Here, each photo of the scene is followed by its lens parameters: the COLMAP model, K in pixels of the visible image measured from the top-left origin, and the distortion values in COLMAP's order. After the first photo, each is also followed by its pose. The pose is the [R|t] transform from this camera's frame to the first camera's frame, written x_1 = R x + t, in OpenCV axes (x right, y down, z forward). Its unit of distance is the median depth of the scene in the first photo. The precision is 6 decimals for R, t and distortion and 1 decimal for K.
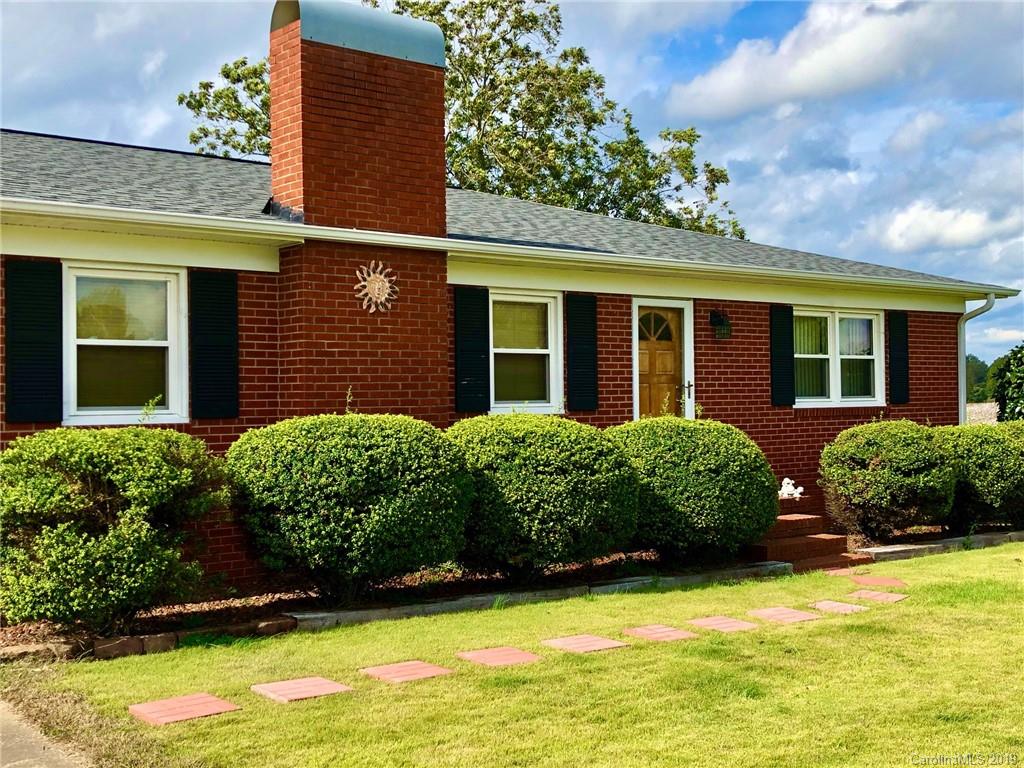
lens RADIAL K [[1200.7, 0, 512.0], [0, 1200.7, 384.0], [0, 0, 1]] dist [0.073643, 0.000392]
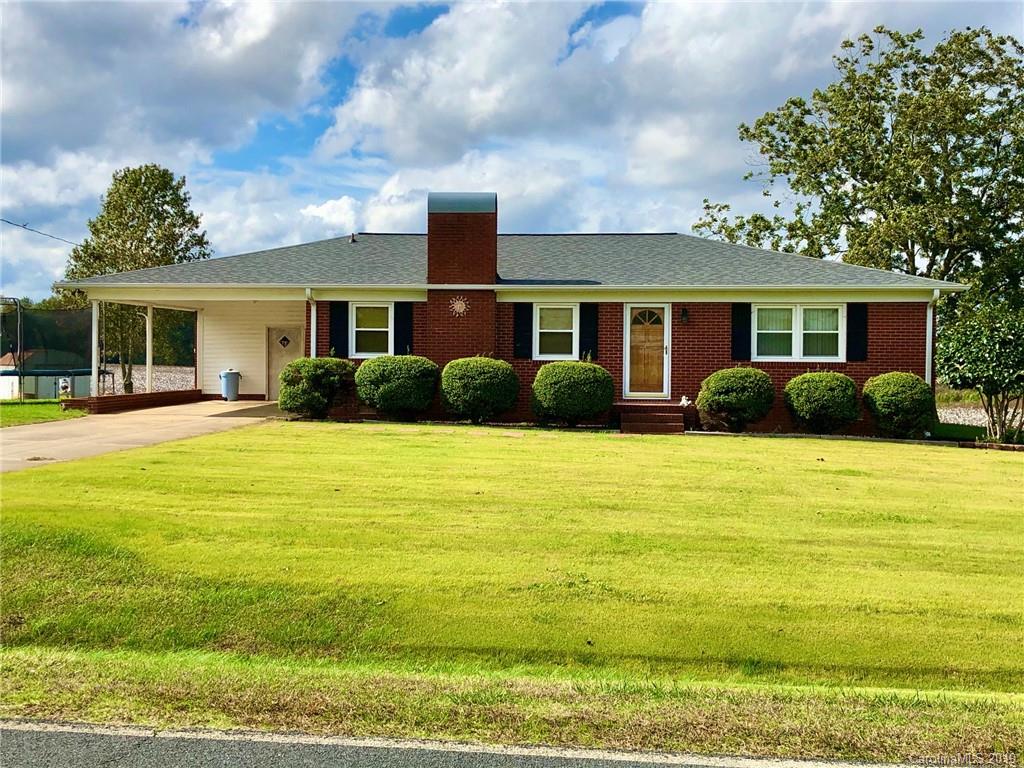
lens RADIAL K [[1200.7, 0, 512.0], [0, 1200.7, 384.0], [0, 0, 1]] dist [0.073643, 0.000392]
pose [[0.719056, 0.030888, -0.694265, 1.421768], [-0.008765, 0.999335, 0.035383, -0.007241], [0.694897, -0.019358, 0.718849, -0.603667]]
